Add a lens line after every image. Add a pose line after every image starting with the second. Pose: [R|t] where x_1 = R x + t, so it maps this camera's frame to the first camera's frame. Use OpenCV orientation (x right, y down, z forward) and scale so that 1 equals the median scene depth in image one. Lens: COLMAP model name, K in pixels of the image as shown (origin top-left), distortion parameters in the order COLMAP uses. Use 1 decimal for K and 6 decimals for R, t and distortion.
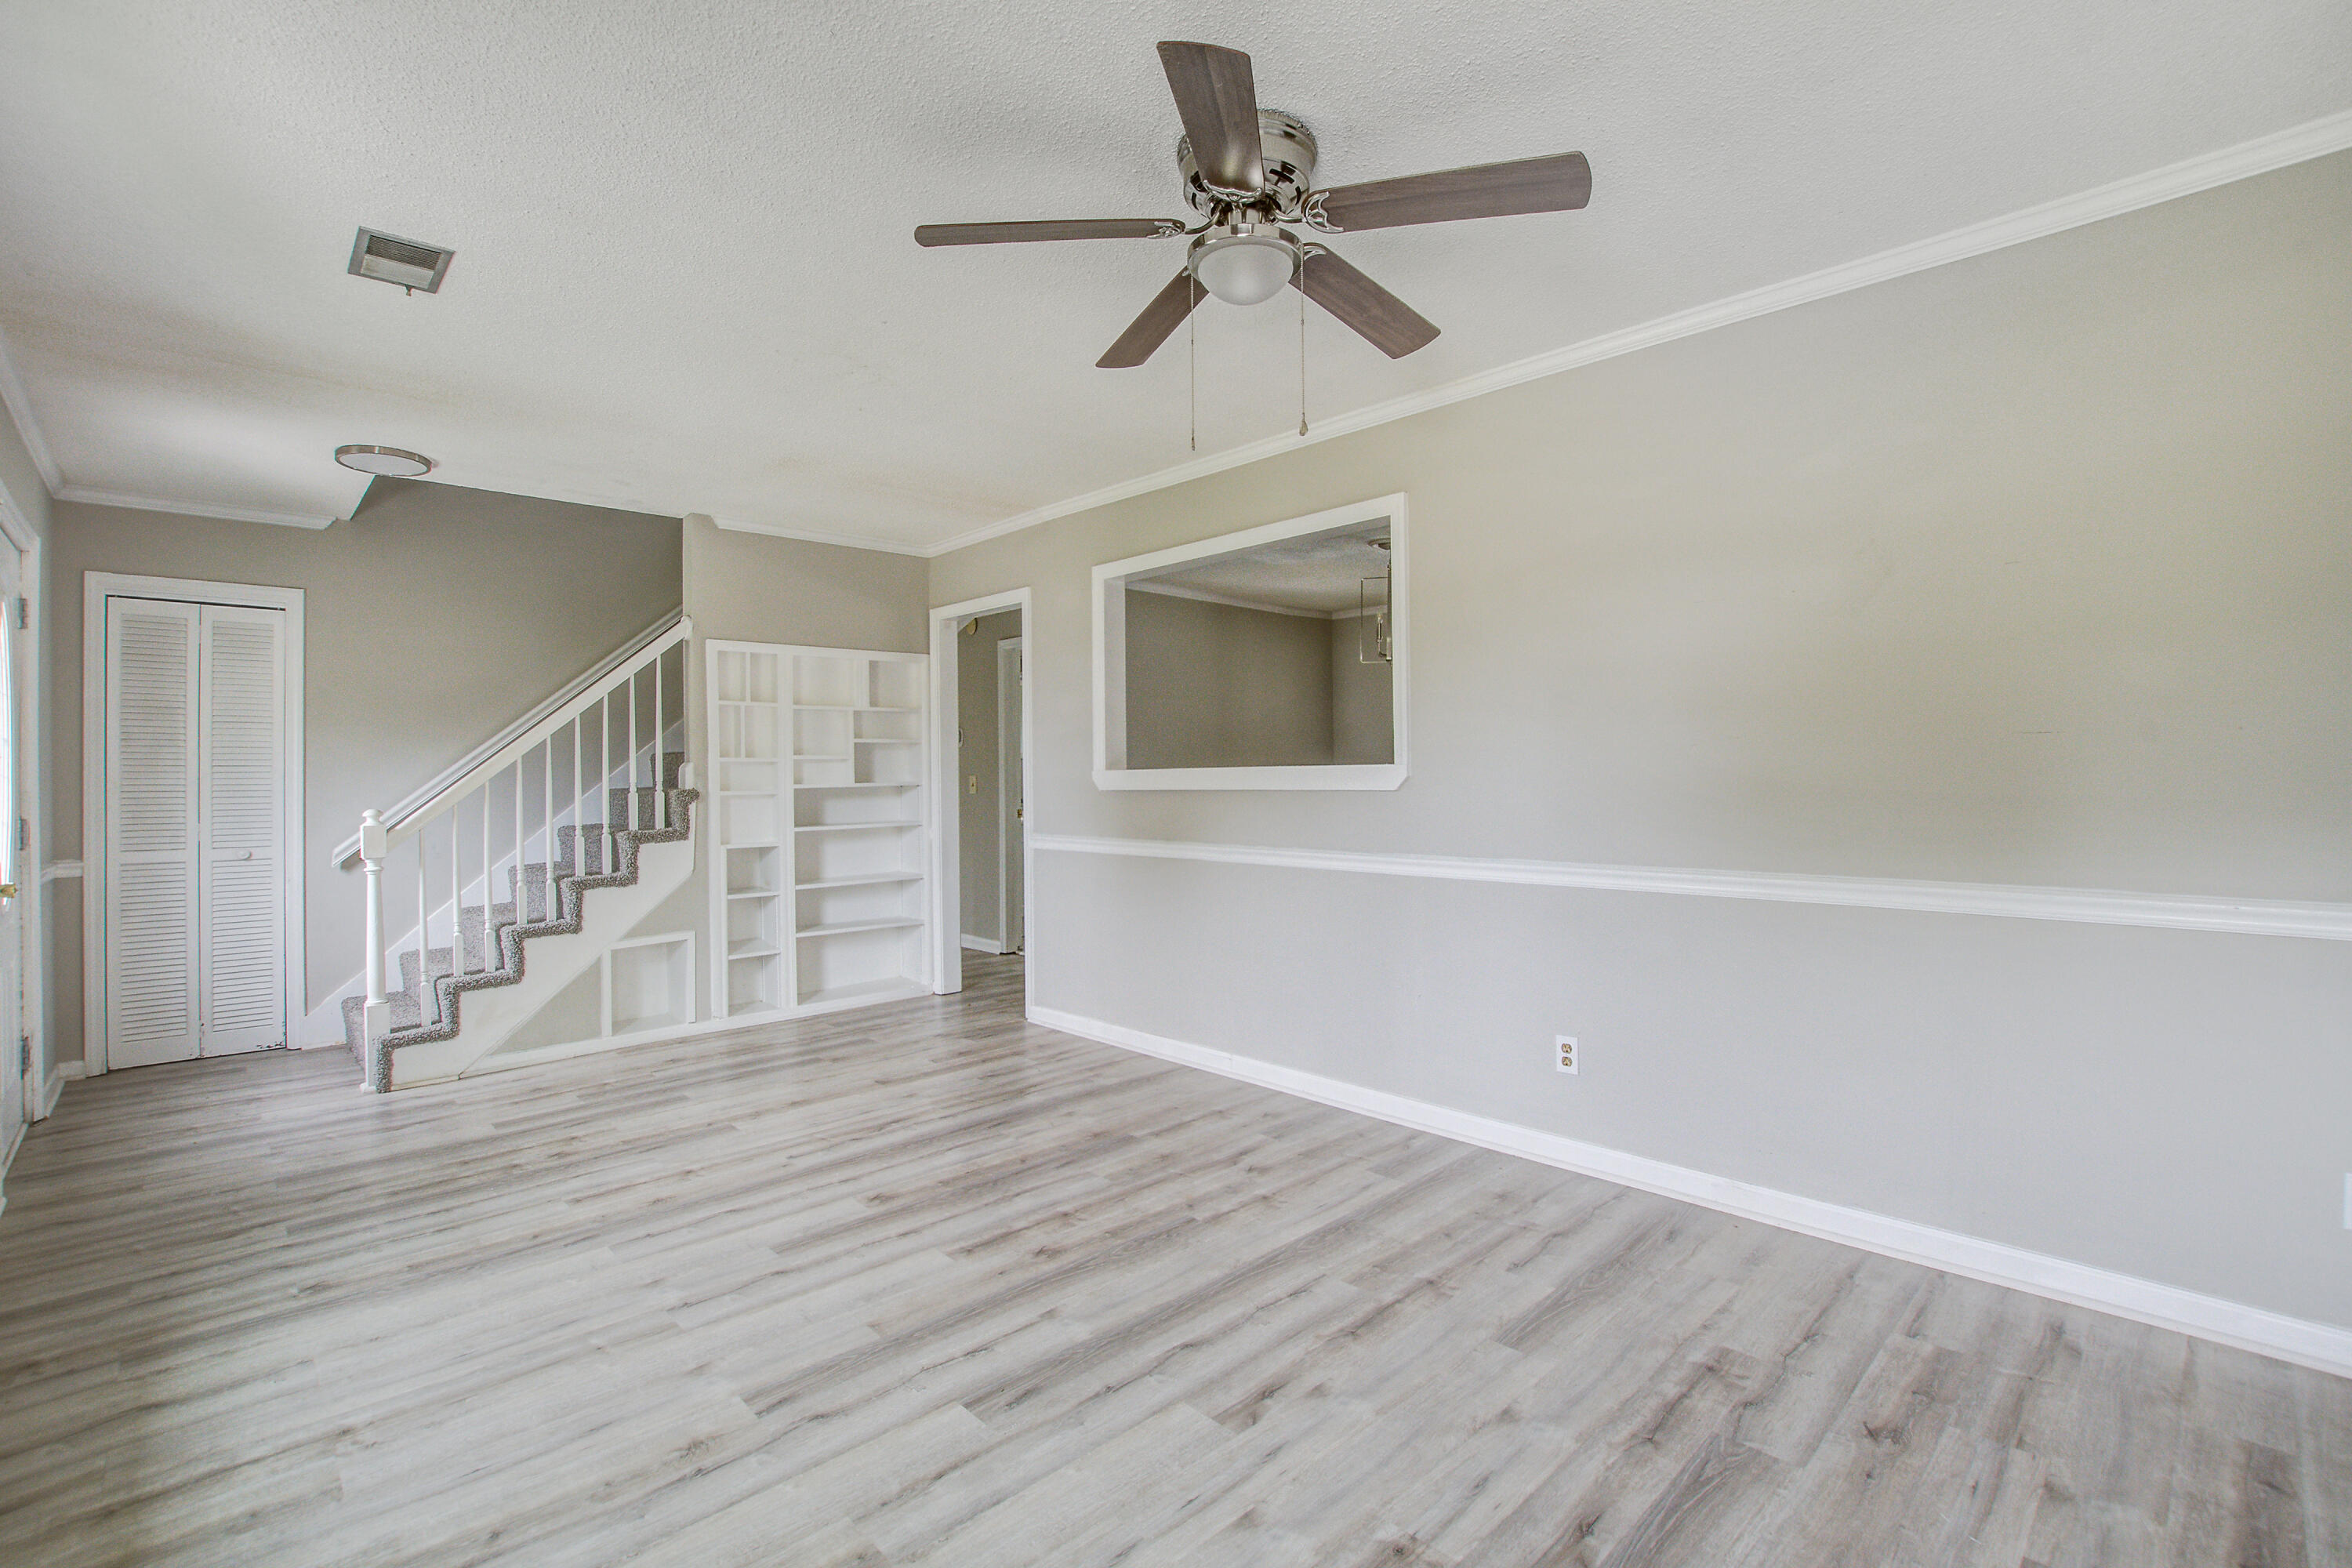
lens RADIAL K [[1043.8, 0, 1181.1], [0, 1043.8, 772.1], [0, 0, 1]] dist [-0.039486, 0.007726]
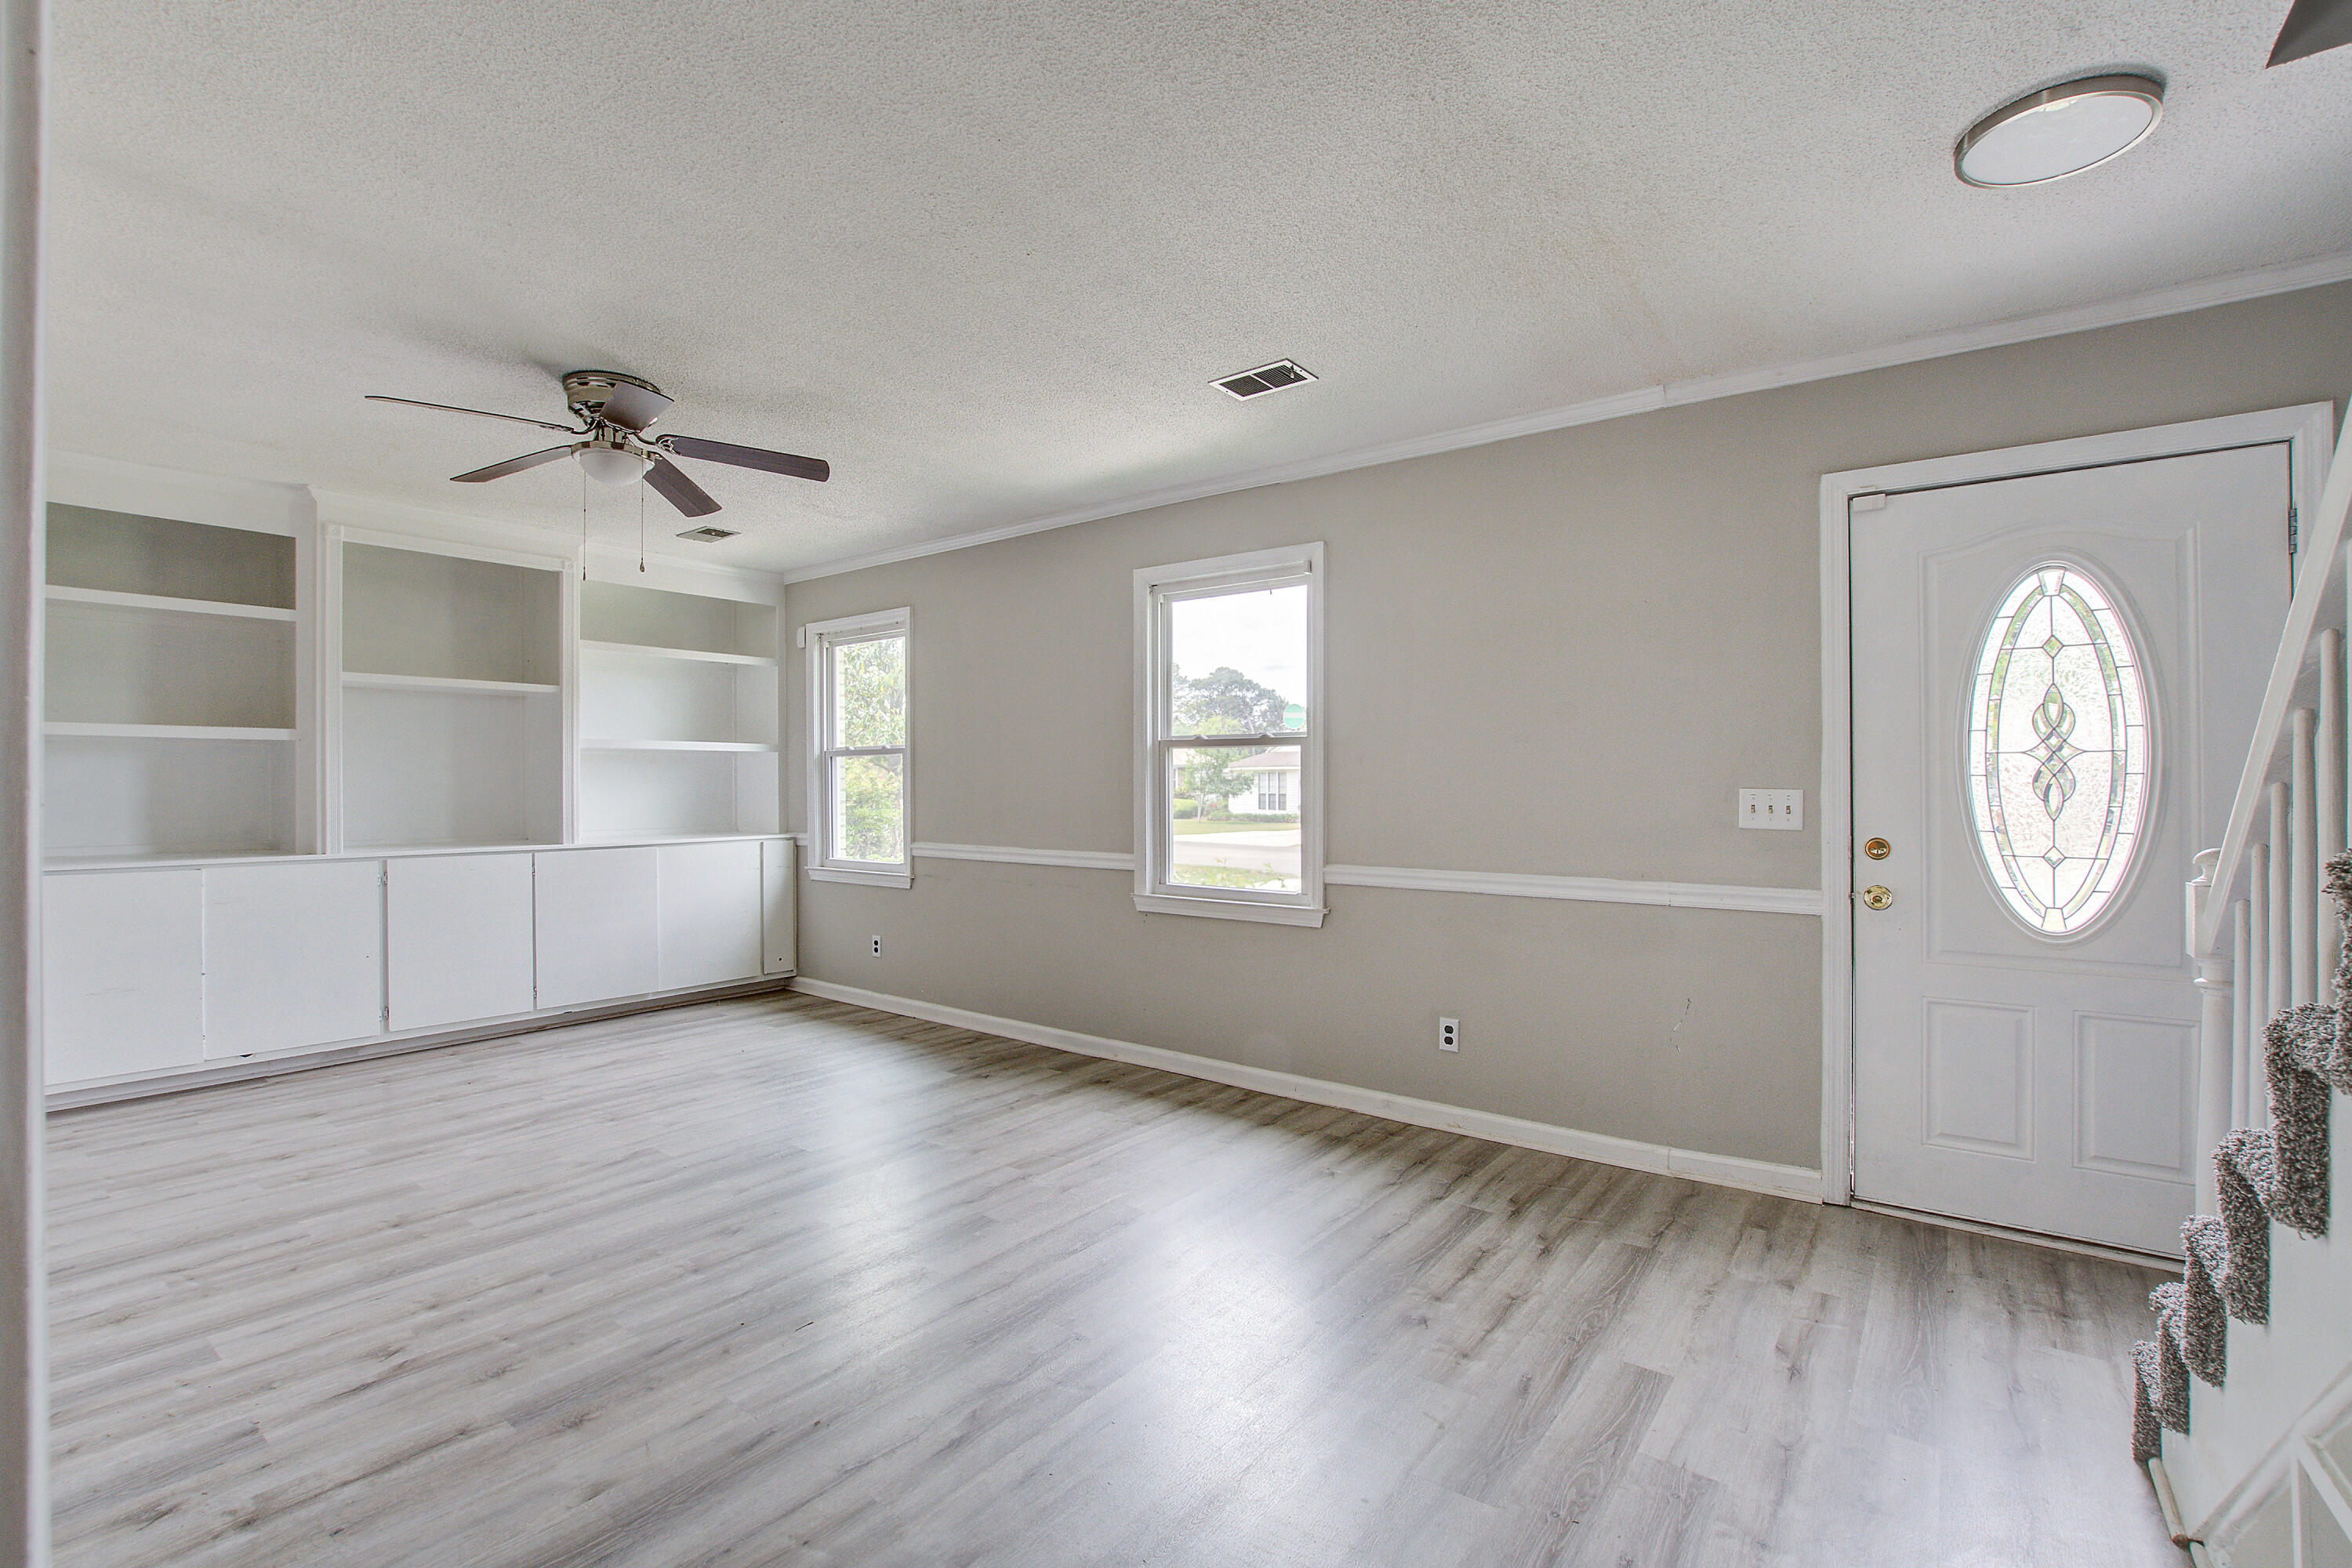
lens RADIAL K [[1072.5, 0, 1178.5], [0, 1072.5, 785.9], [0, 0, 1]] dist [-0.044301, 0.009380]
pose [[-0.989293, 0.009896, -0.145609, -0.351581], [0.010030, 0.999950, -0.000189, 0.006202], [0.145600, -0.001648, -0.989342, 1.737197]]
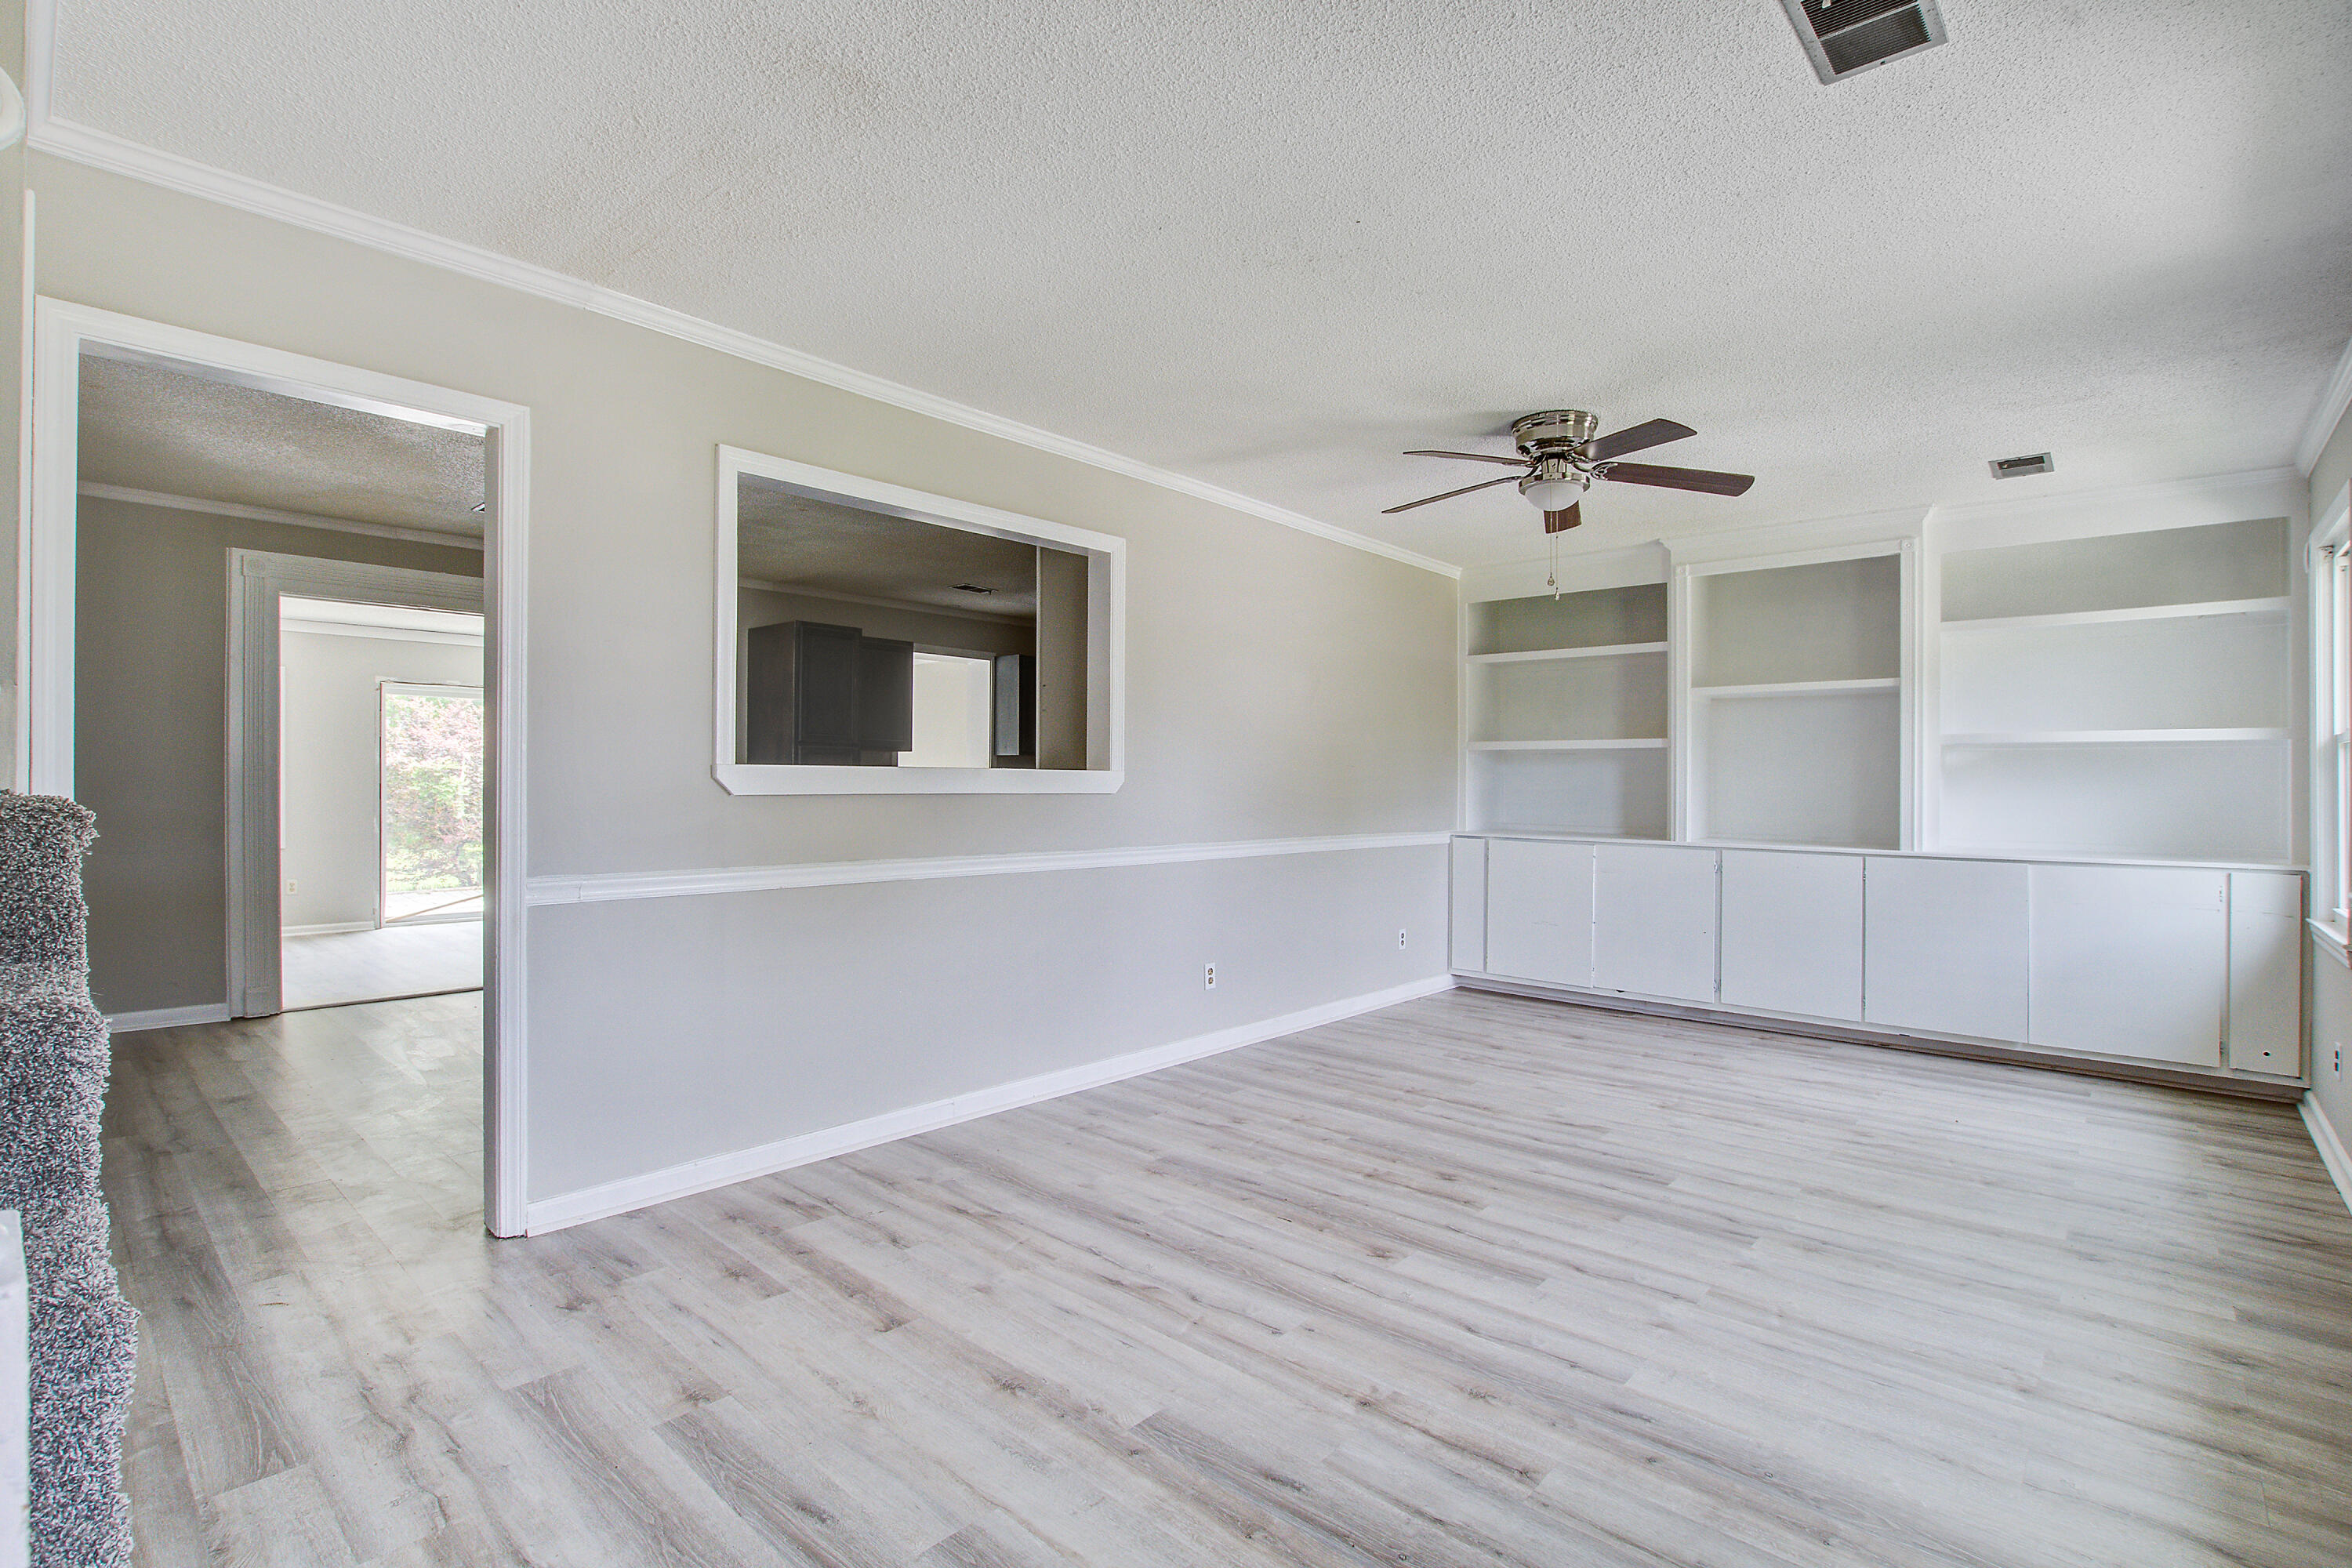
lens RADIAL K [[1071.4, 0, 1116.6], [0, 1071.4, 797.9], [0, 0, 1]] dist [-0.039537, 0.008995]
pose [[-0.023471, -0.006097, 0.999706, -1.091663], [-0.012741, 0.999902, 0.005799, 0.017403], [-0.999643, -0.012601, -0.023547, 1.145482]]
